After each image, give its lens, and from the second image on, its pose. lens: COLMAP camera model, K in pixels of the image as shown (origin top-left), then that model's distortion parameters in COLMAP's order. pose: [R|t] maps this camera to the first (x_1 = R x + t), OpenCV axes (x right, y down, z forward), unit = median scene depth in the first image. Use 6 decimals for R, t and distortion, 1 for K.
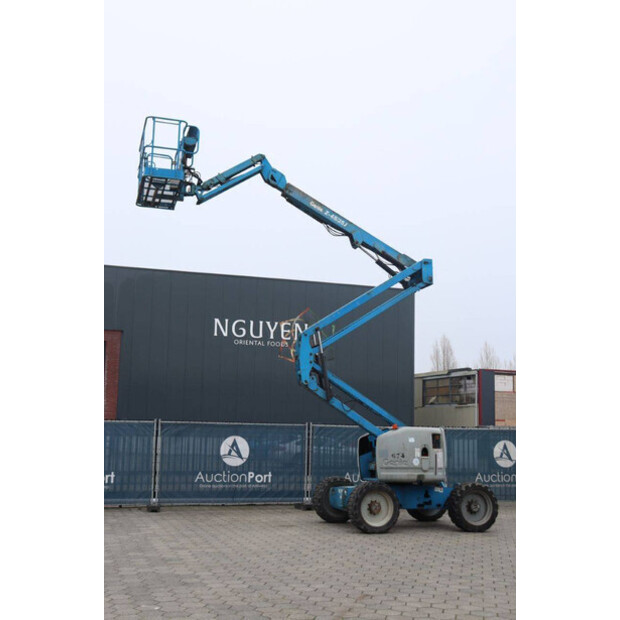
lens RADIAL K [[785.4, 0, 307.1], [0, 785.4, 295.4], [0, 0, 1]] dist [0.003432, 0.291172]
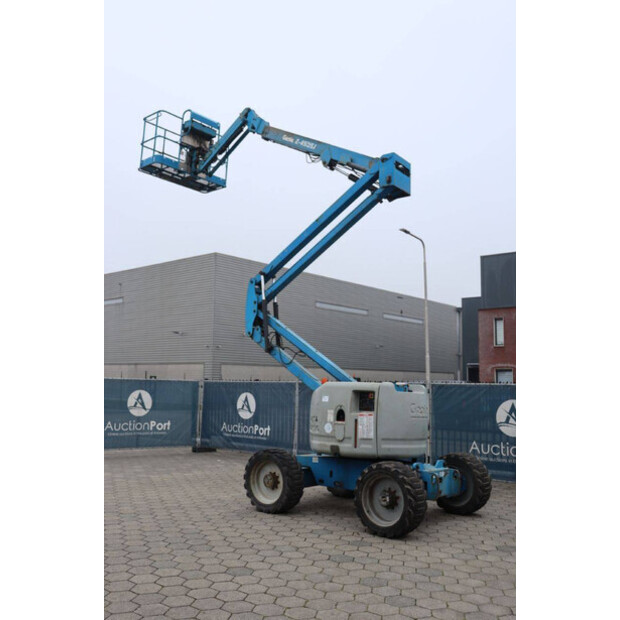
lens RADIAL K [[598.1, 0, 309.1], [0, 598.1, 301.3], [0, 0, 1]] dist [-0.064236, 0.114296]
pose [[0.533659, -0.125685, -0.836308, 0.519398], [0.134833, 0.988890, -0.062577, 0.105977], [0.834882, -0.079367, 0.544677, 0.577725]]
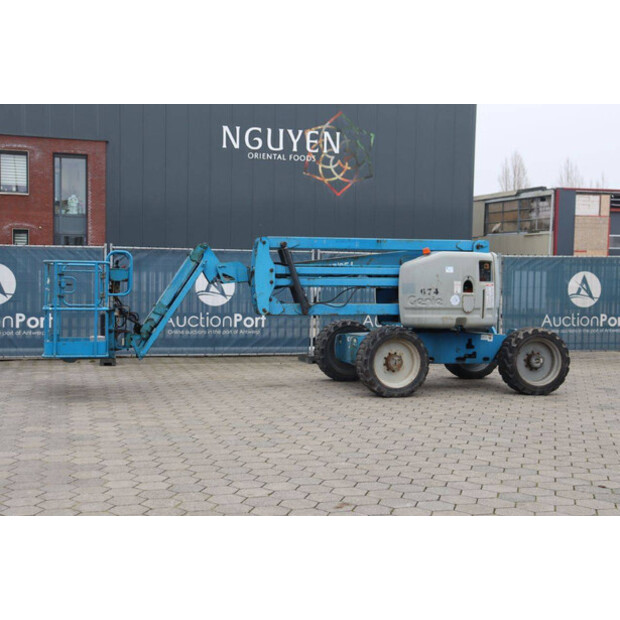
lens RADIAL K [[915.1, 0, 310.5], [0, 915.1, 289.5], [0, 0, 1]] dist [0.100068, 0.072573]
pose [[0.998922, -0.000662, -0.046423, 0.039583], [0.009643, 0.981051, 0.193508, 0.034705], [0.045416, -0.193747, 0.980000, 0.156519]]
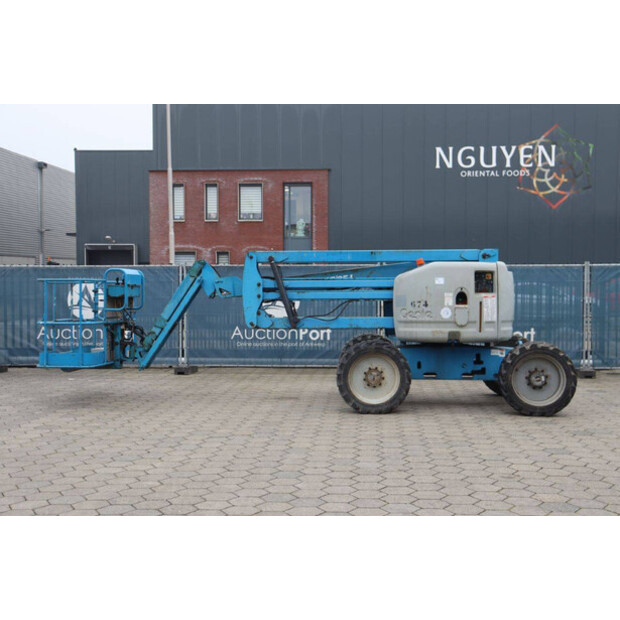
lens RADIAL K [[845.6, 0, 312.9], [0, 845.6, 297.6], [0, 0, 1]] dist [0.057490, 0.058447]
pose [[0.929394, -0.011282, -0.368916, 0.252279], [0.080285, 0.981779, 0.172234, 0.055160], [0.360251, -0.189692, 0.913365, 0.254443]]
